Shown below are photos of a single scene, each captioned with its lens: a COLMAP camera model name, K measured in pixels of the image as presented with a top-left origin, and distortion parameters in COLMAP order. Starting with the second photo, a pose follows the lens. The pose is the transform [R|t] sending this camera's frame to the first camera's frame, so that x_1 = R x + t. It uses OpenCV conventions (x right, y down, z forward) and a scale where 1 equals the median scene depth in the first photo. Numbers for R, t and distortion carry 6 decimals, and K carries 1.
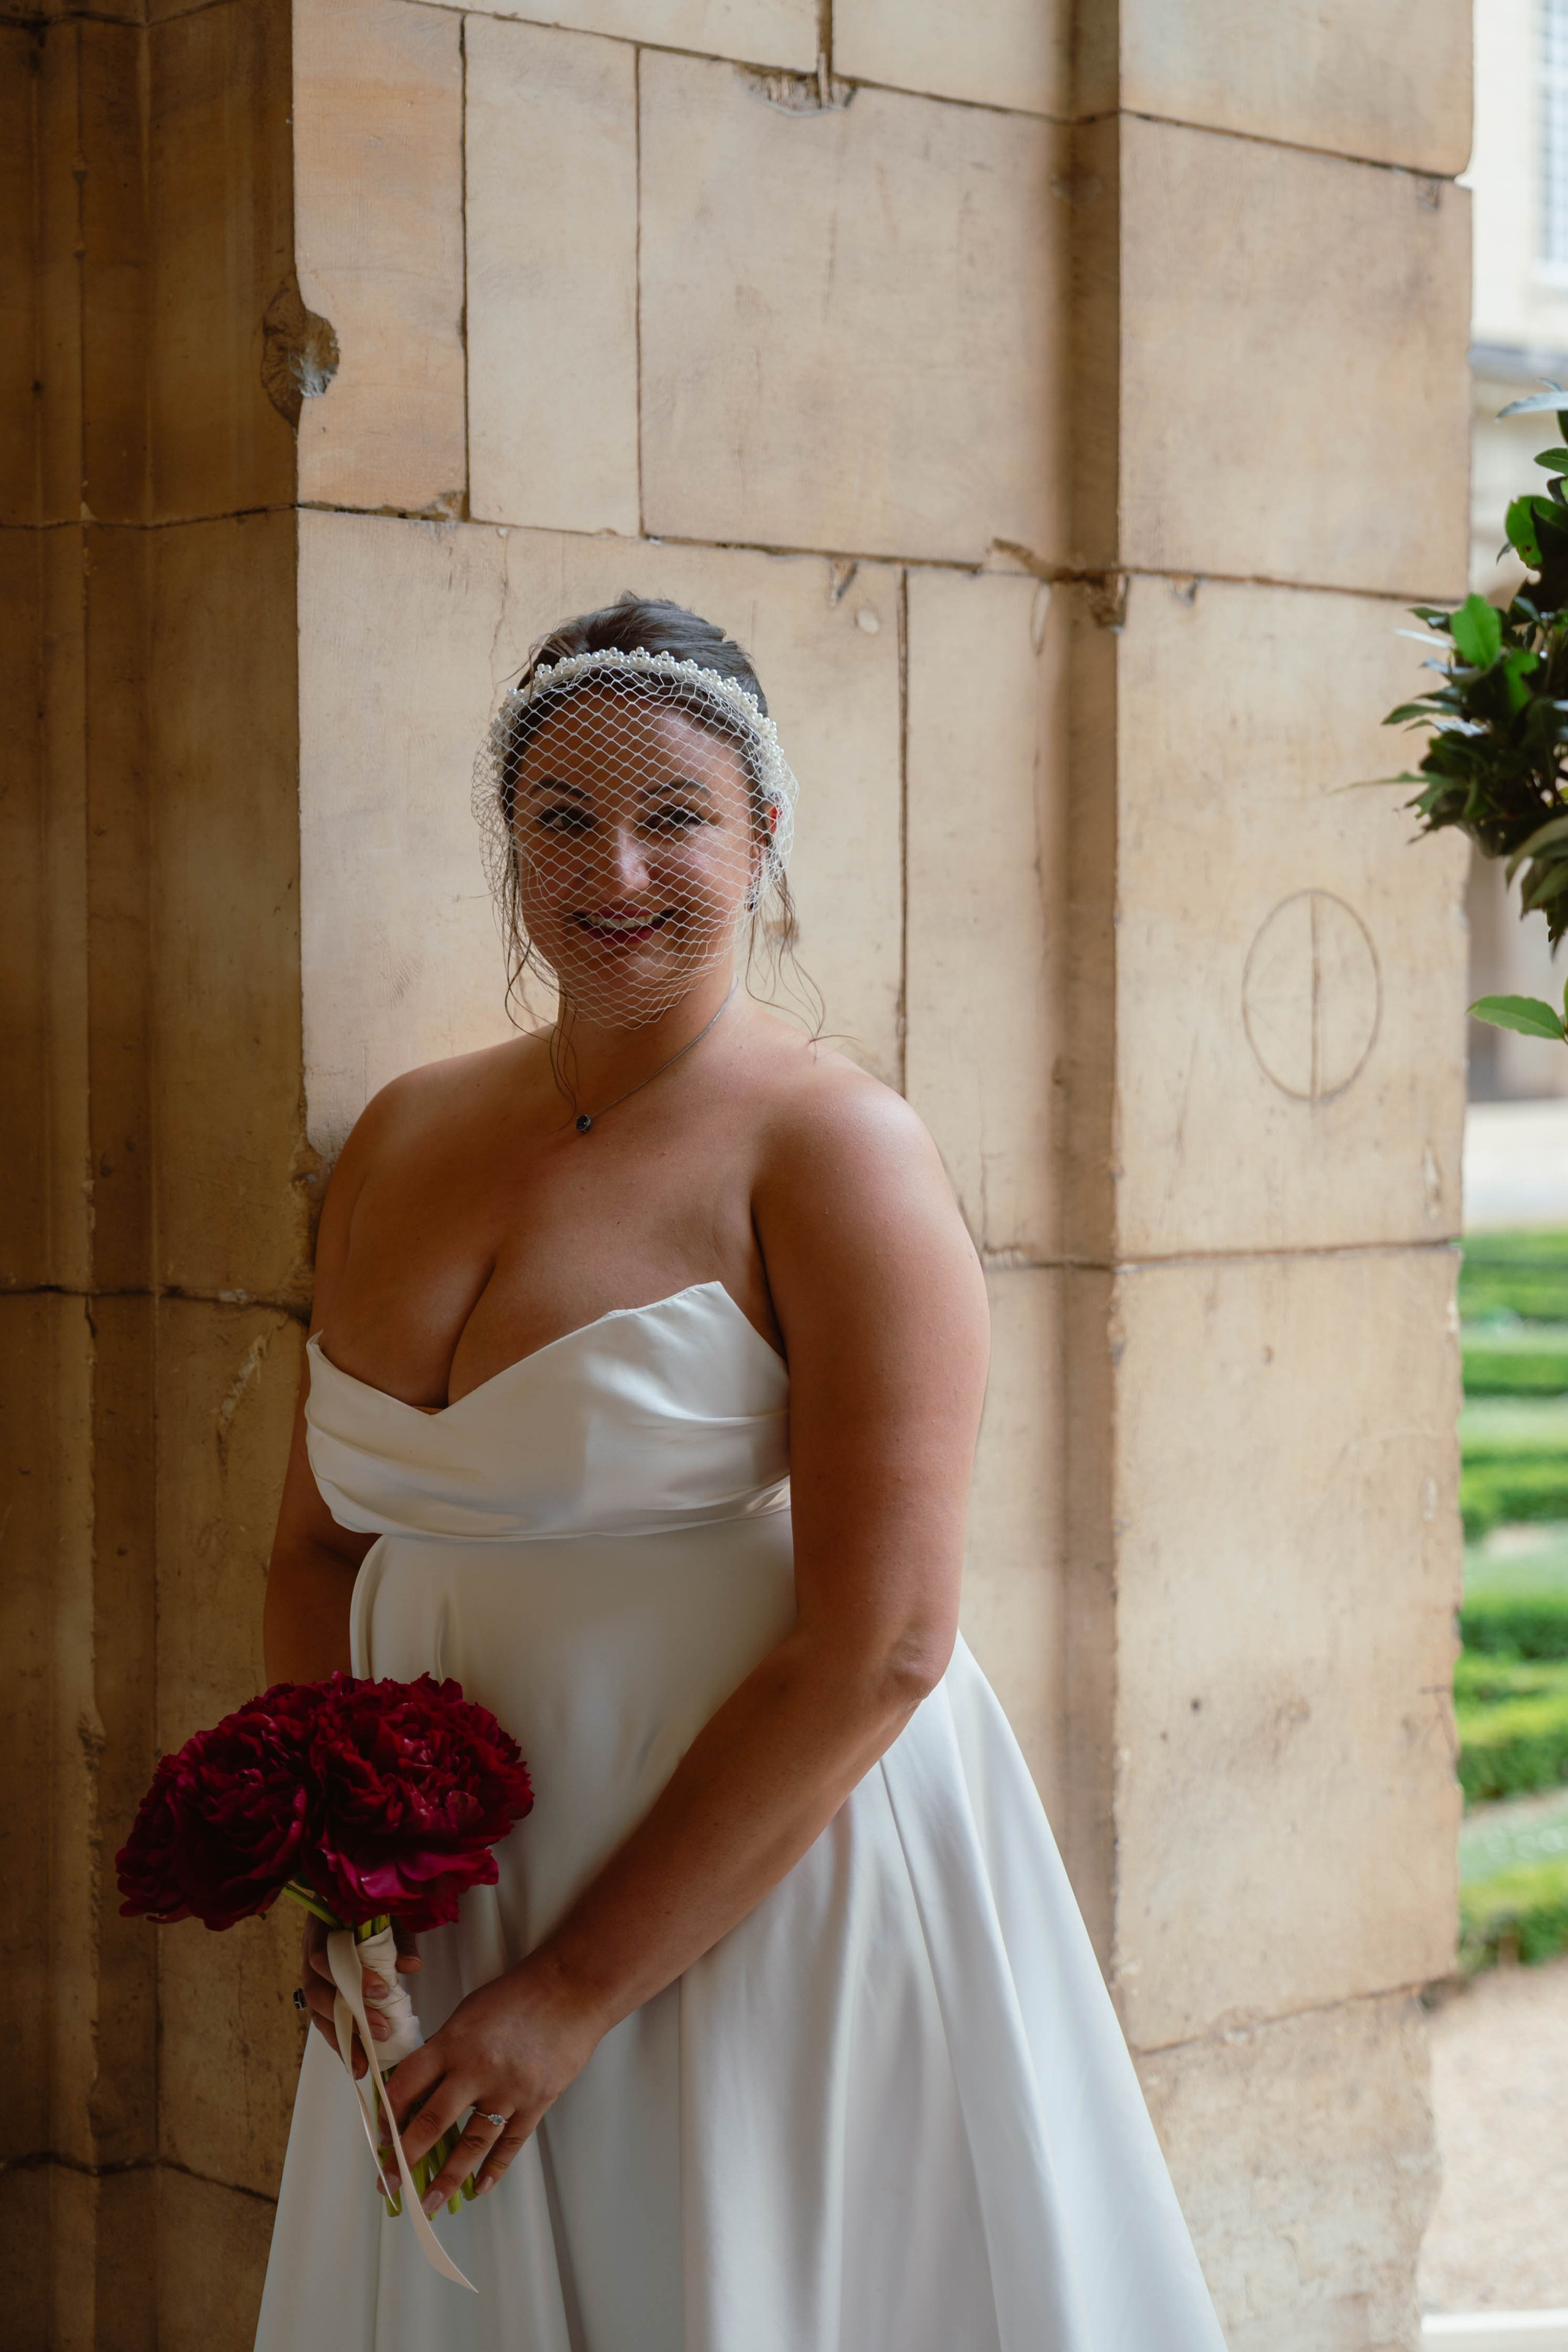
lens RADIAL K [[4449.5, 0, 783.5], [0, 4449.5, 1180.6], [0, 0, 1]] dist [0.061913, 0.000000]
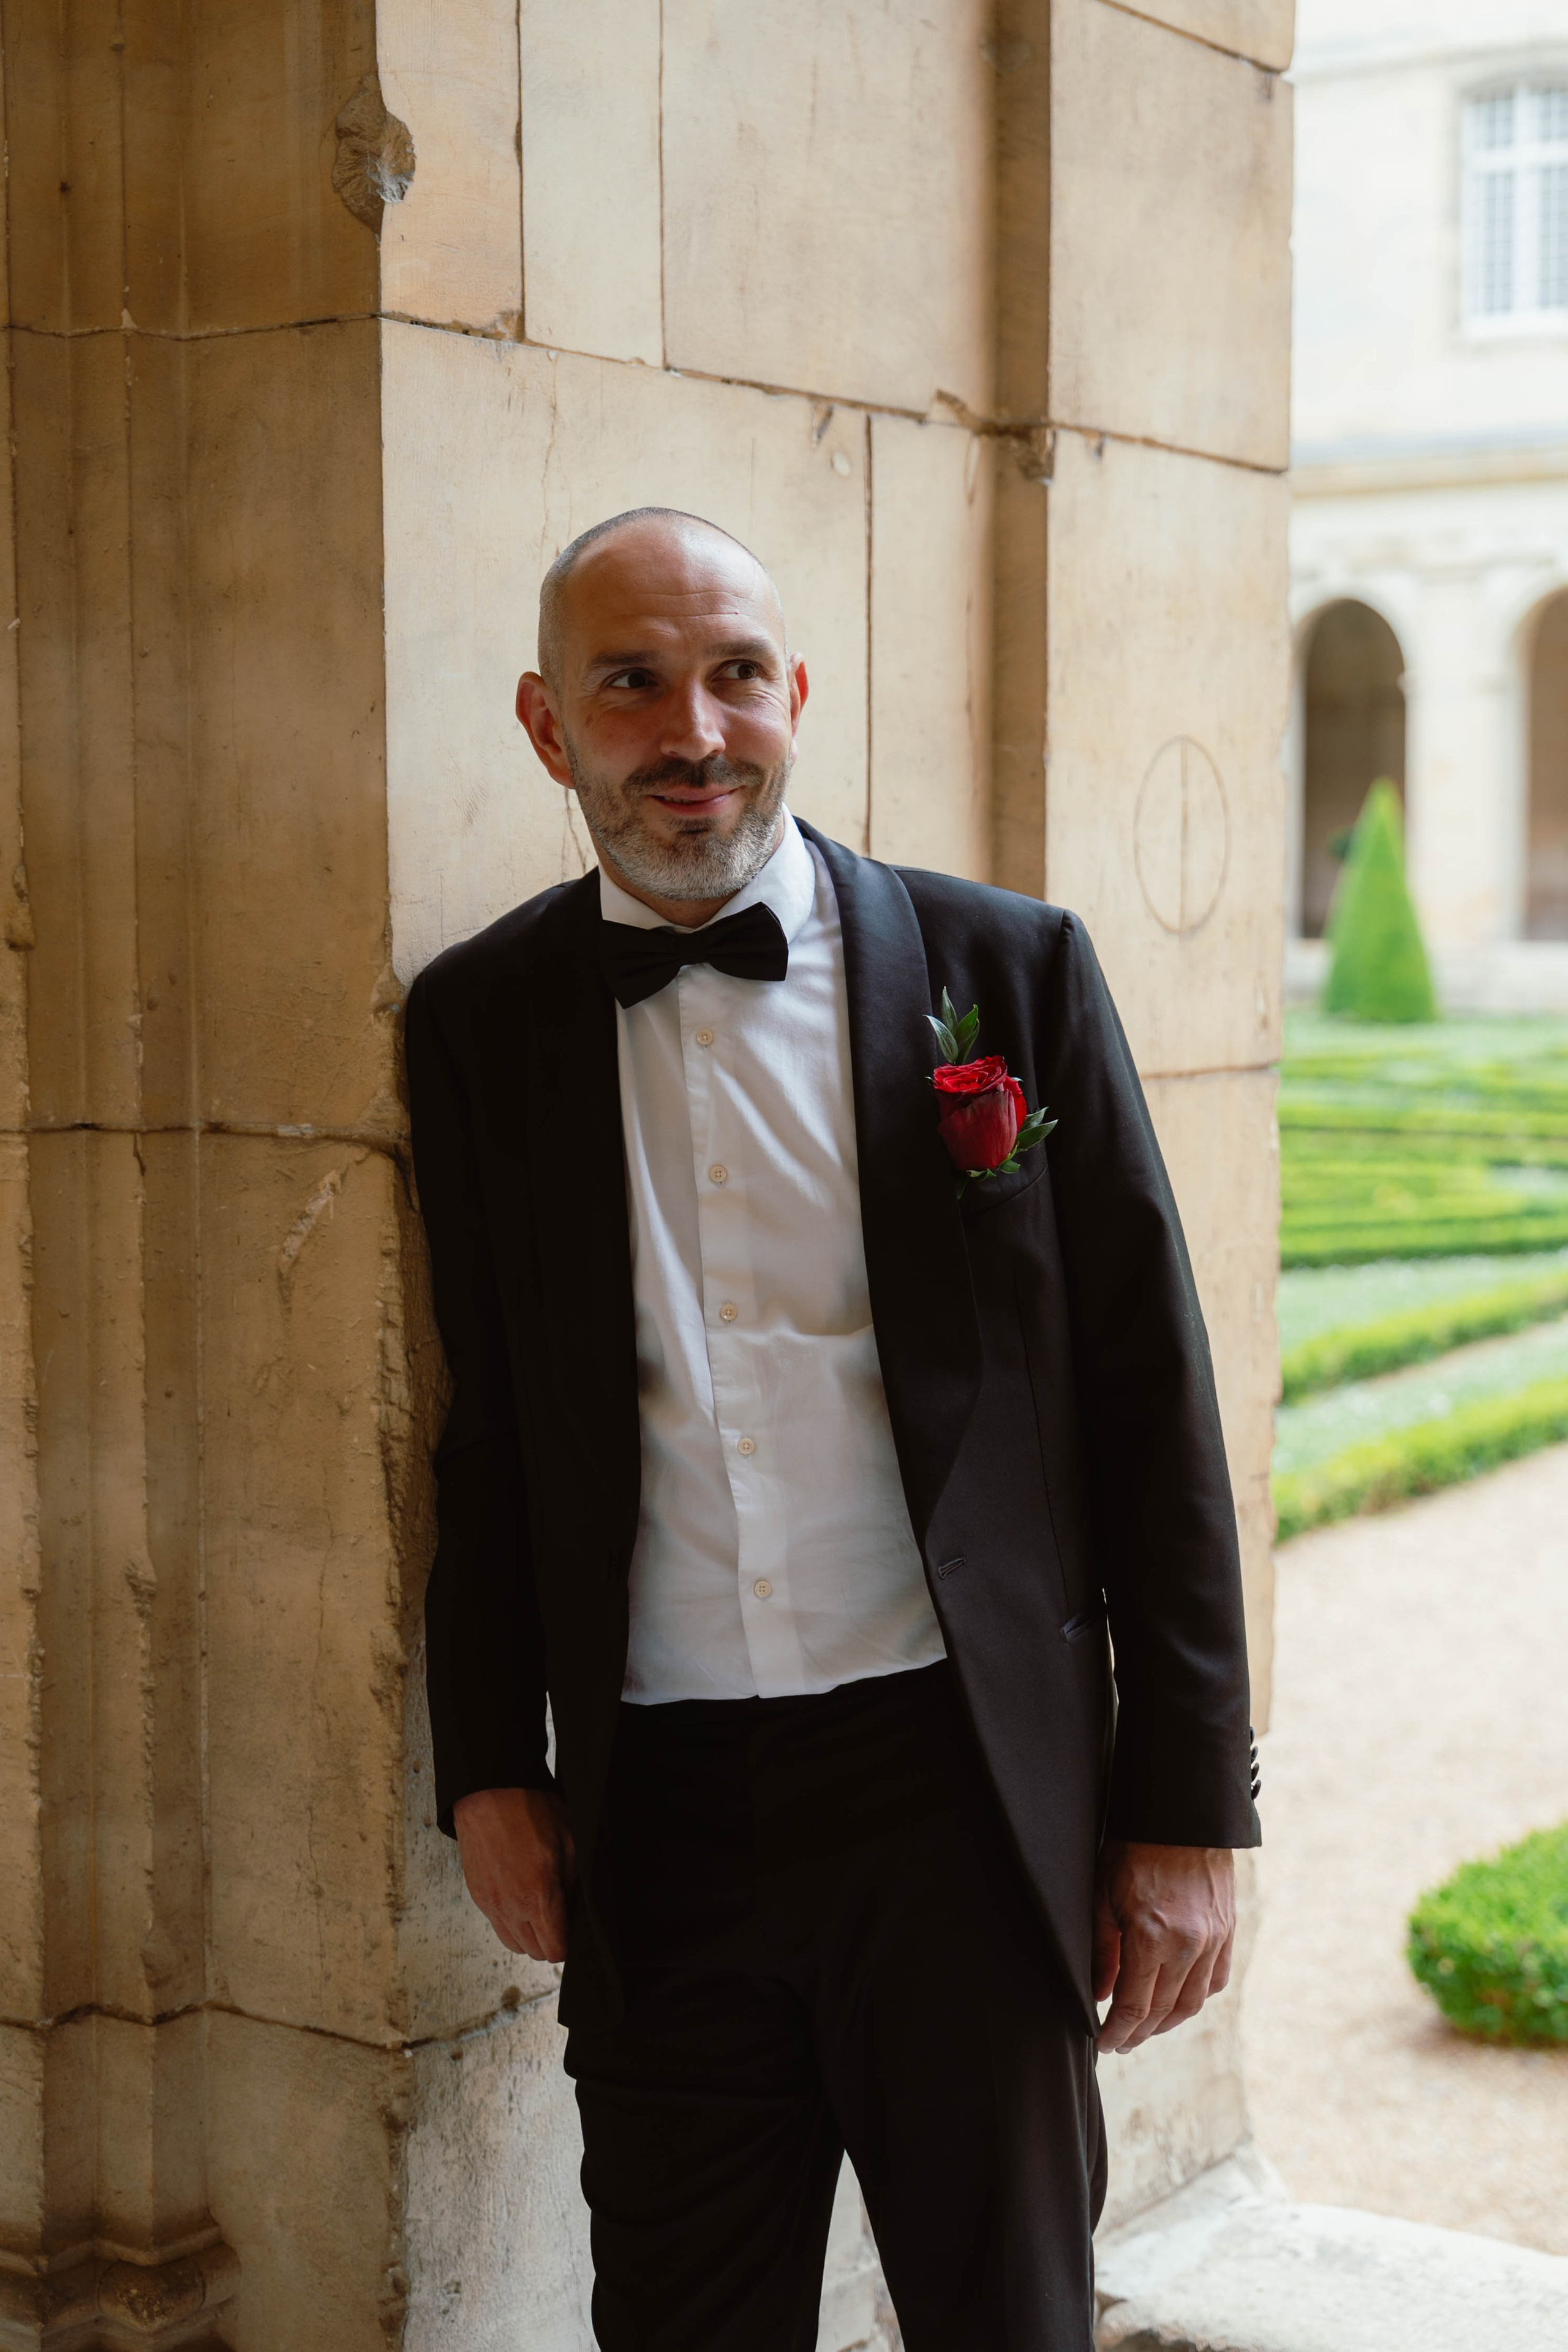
lens RADIAL K [[3664.6, 0, 785.4], [0, 3664.6, 1174.0], [0, 0, 1]] dist [0.034380, 0.000000]
pose [[0.971704, -0.019268, 0.235416, -0.206048], [0.010782, 0.999247, 0.037282, 0.006378], [-0.235957, -0.033689, 0.971179, 0.187366]]
